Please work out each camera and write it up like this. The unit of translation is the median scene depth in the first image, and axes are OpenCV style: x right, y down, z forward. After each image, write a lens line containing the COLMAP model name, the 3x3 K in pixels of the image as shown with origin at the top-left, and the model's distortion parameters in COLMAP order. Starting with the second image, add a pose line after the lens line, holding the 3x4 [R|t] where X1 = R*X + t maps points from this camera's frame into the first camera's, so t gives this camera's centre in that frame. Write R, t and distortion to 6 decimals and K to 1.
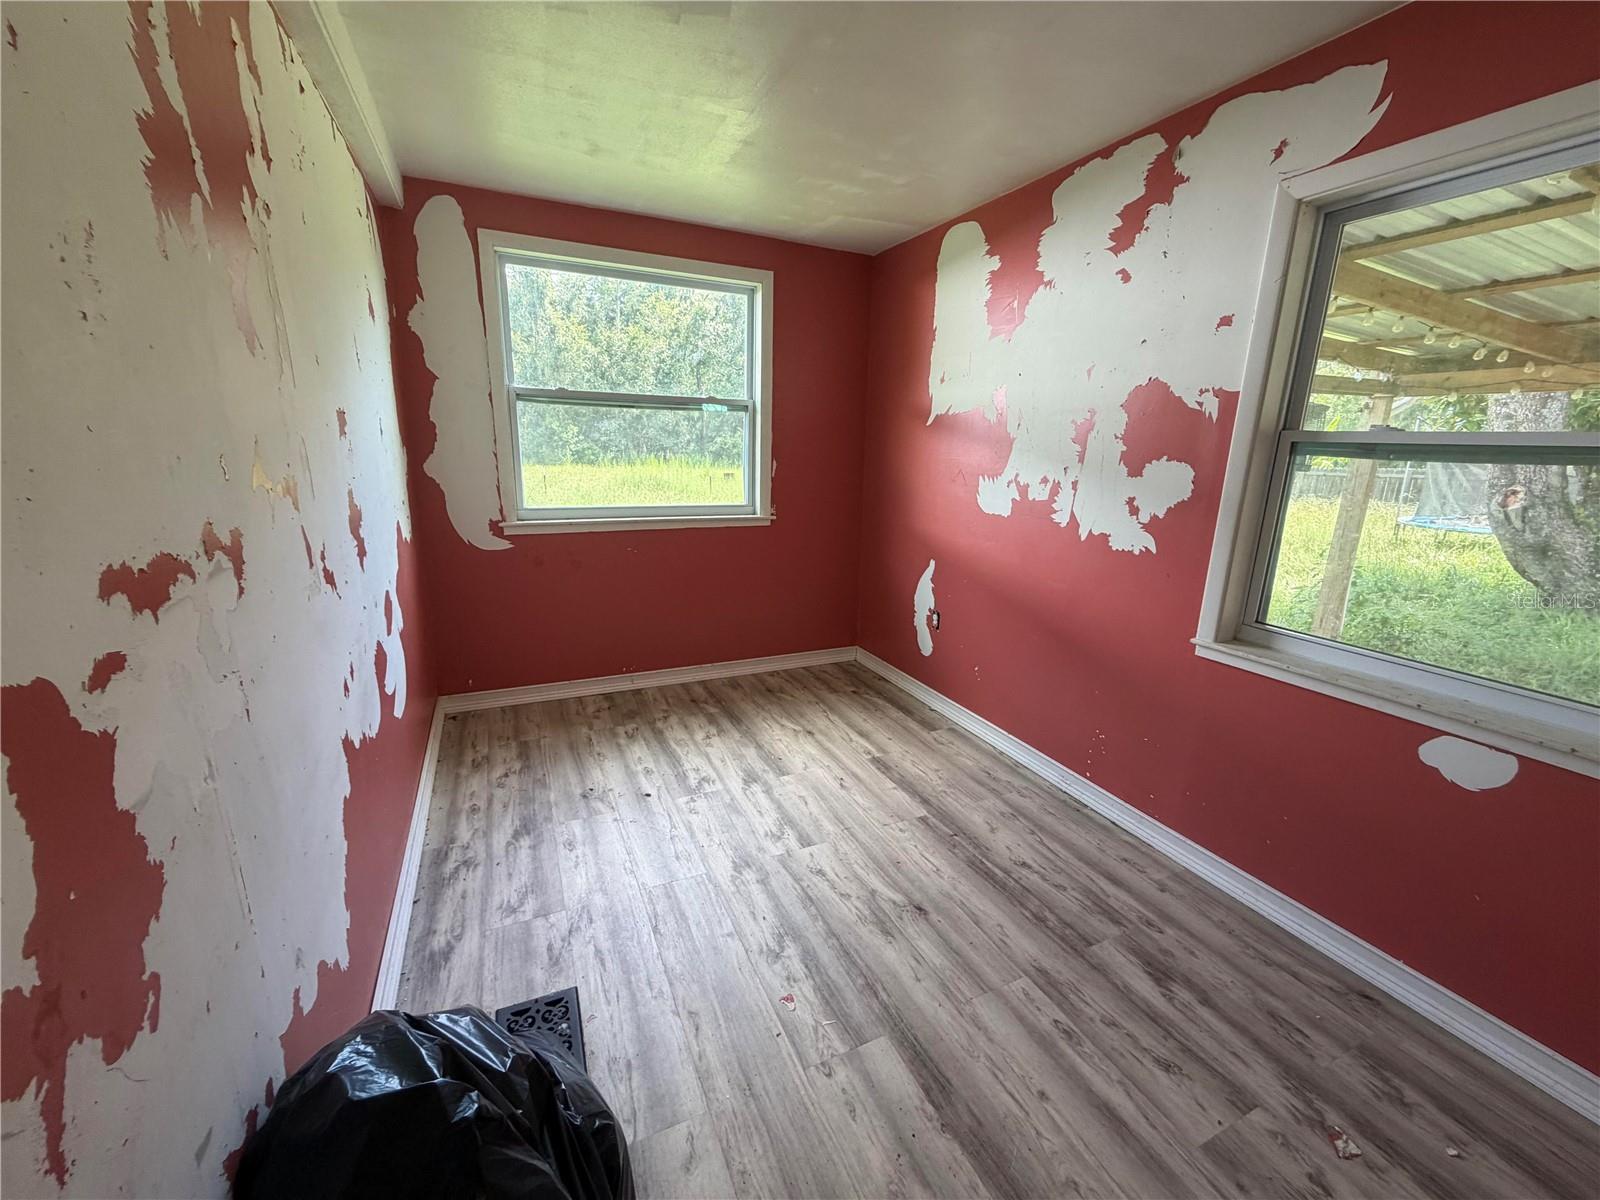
lens RADIAL K [[637.2, 0, 796.1], [0, 637.2, 596.2], [0, 0, 1]] dist [-0.001321, 0.000285]
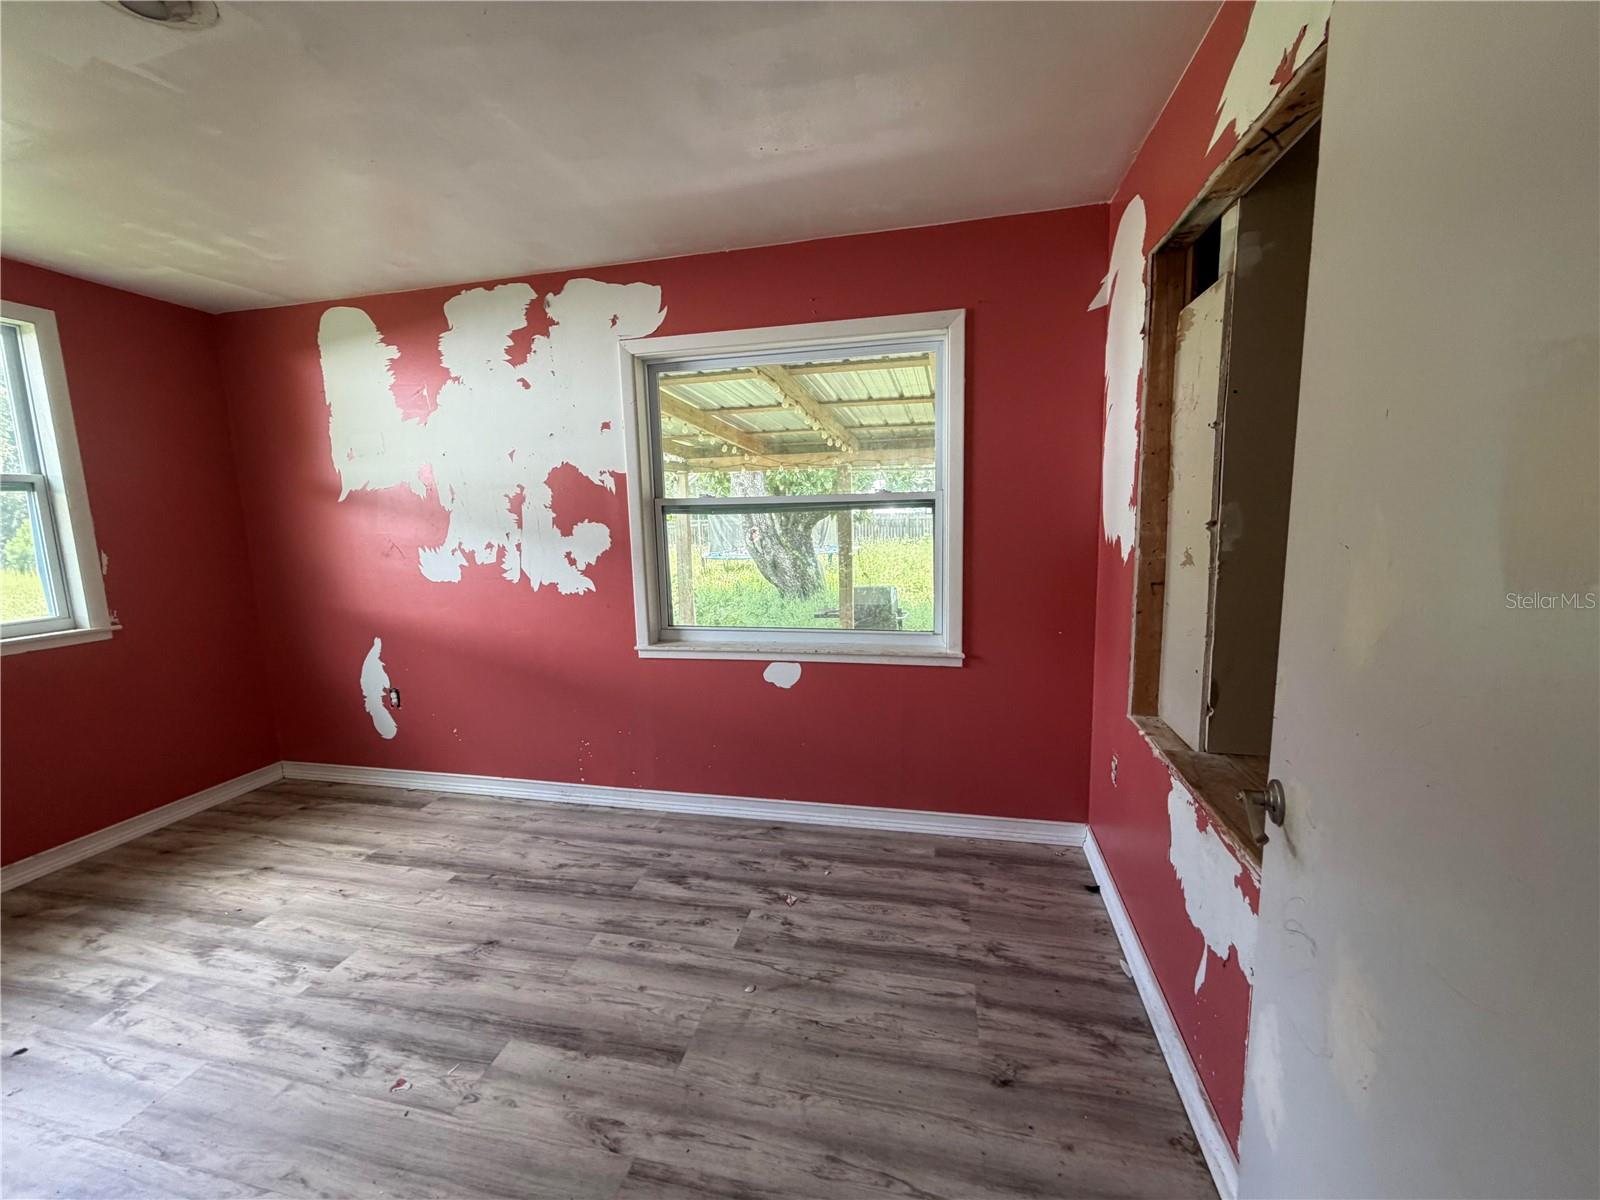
lens RADIAL K [[637.2, 0, 799.4], [0, 637.2, 597.1], [0, 0, 1]] dist [-0.001321, 0.000285]
pose [[0.605474, -0.147787, 0.782023, -0.202584], [0.226381, 0.973999, 0.008793, 0.026899], [-0.762989, 0.171711, 0.623187, -0.137339]]
